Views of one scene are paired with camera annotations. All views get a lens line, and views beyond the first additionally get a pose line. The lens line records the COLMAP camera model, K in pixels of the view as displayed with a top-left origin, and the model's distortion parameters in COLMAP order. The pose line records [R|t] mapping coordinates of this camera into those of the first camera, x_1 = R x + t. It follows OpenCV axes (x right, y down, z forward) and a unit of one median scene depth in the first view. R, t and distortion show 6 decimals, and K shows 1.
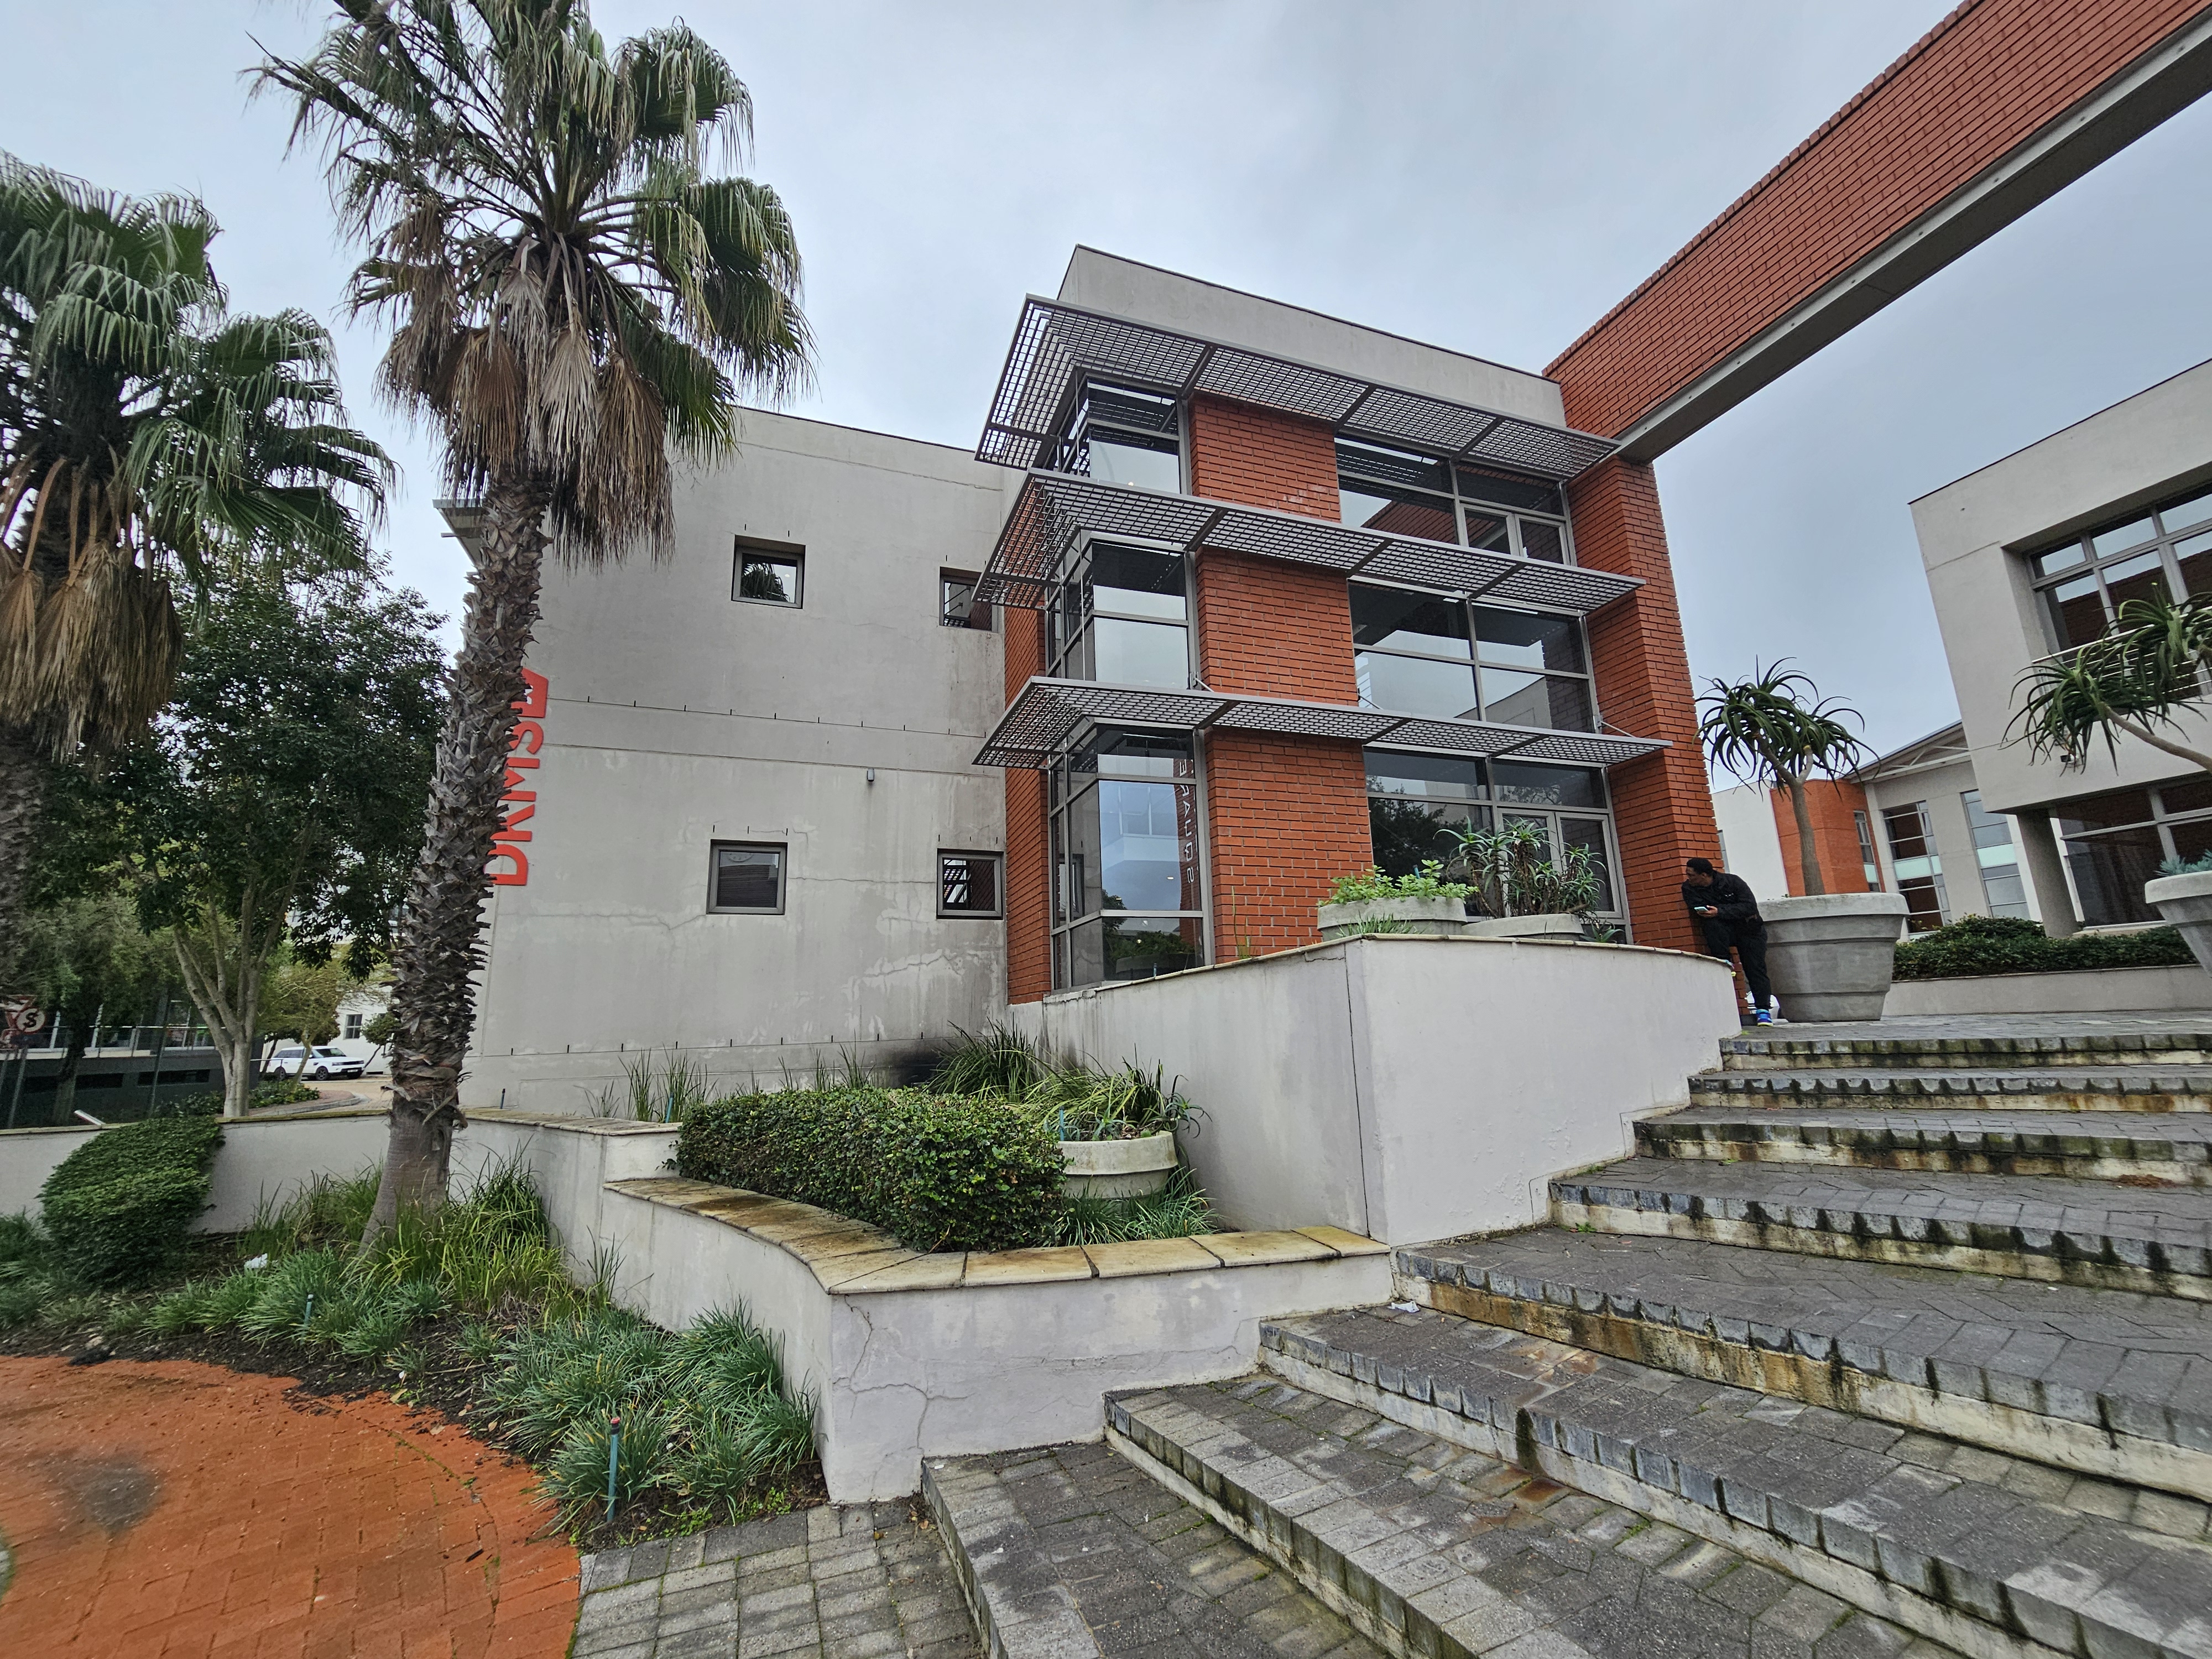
lens RADIAL K [[908.9, 0, 1102.6], [0, 908.9, 837.4], [0, 0, 1]] dist [-0.001891, -0.000409]
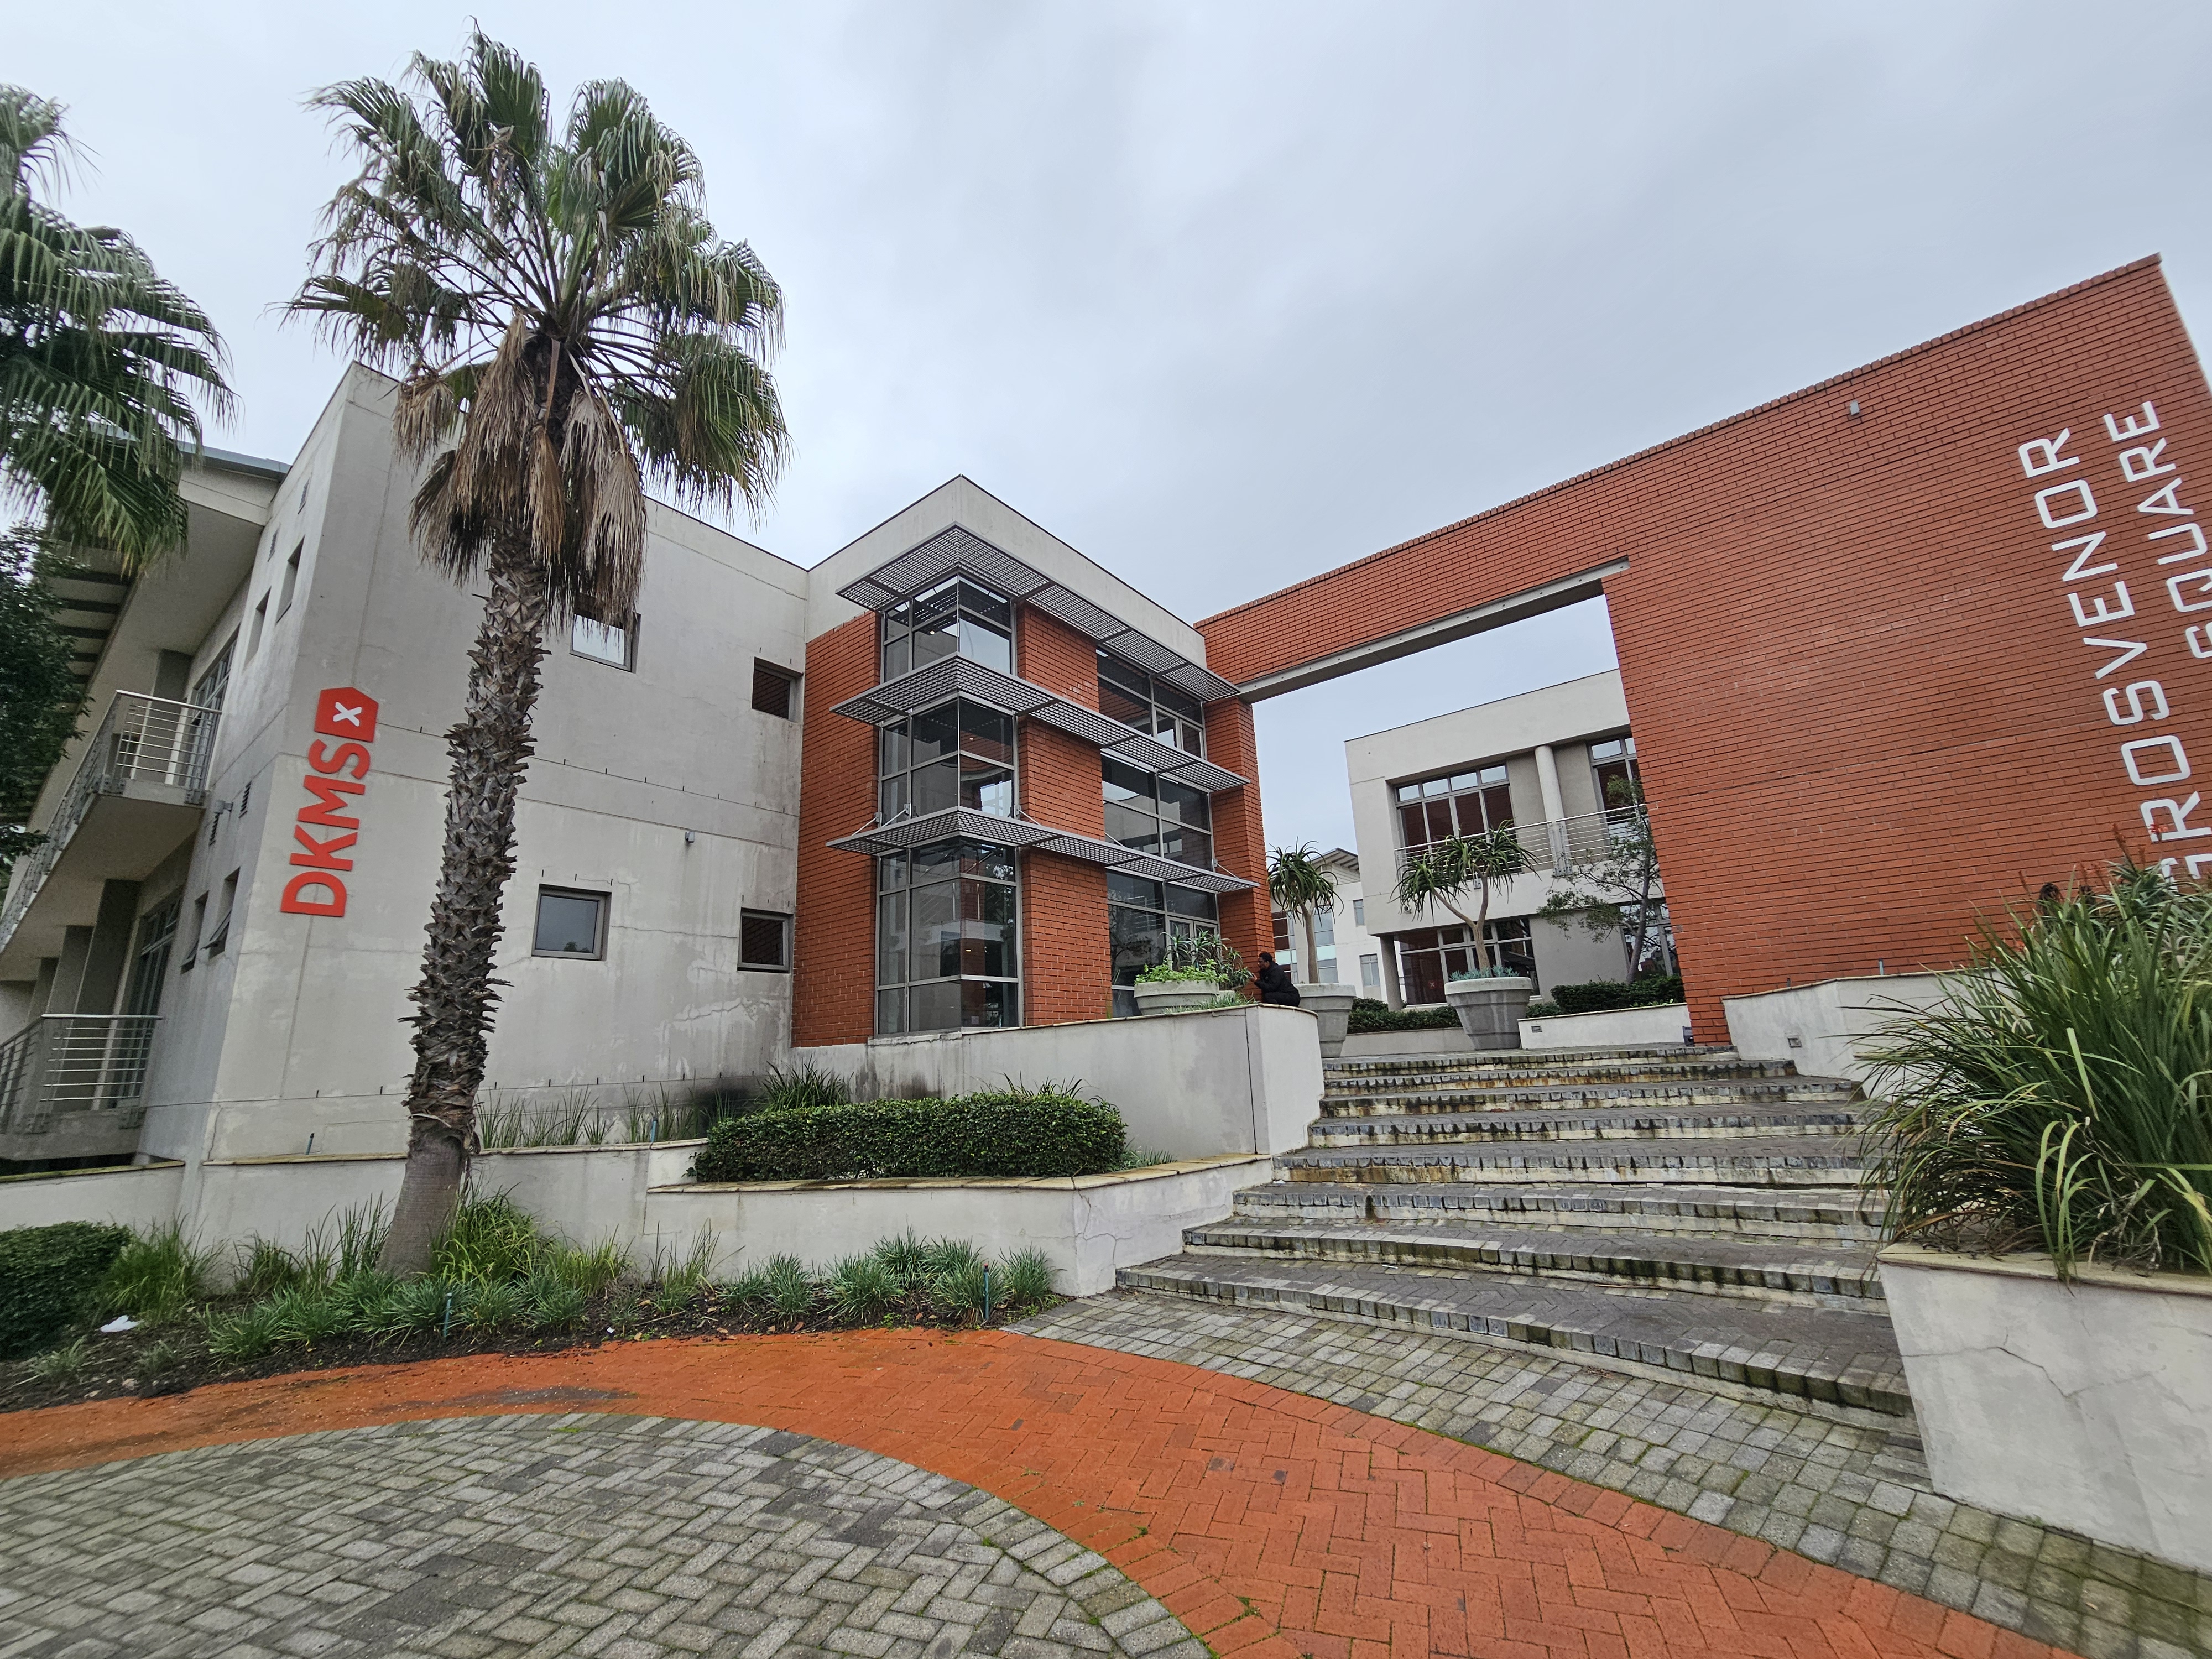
lens RADIAL K [[908.9, 0, 1102.6], [0, 908.9, 837.4], [0, 0, 1]] dist [-0.001891, -0.000409]
pose [[0.841724, 0.124705, 0.525309, -0.523173], [-0.093844, 0.991942, -0.085111, -0.026320], [-0.531690, 0.022343, 0.846644, -0.252468]]
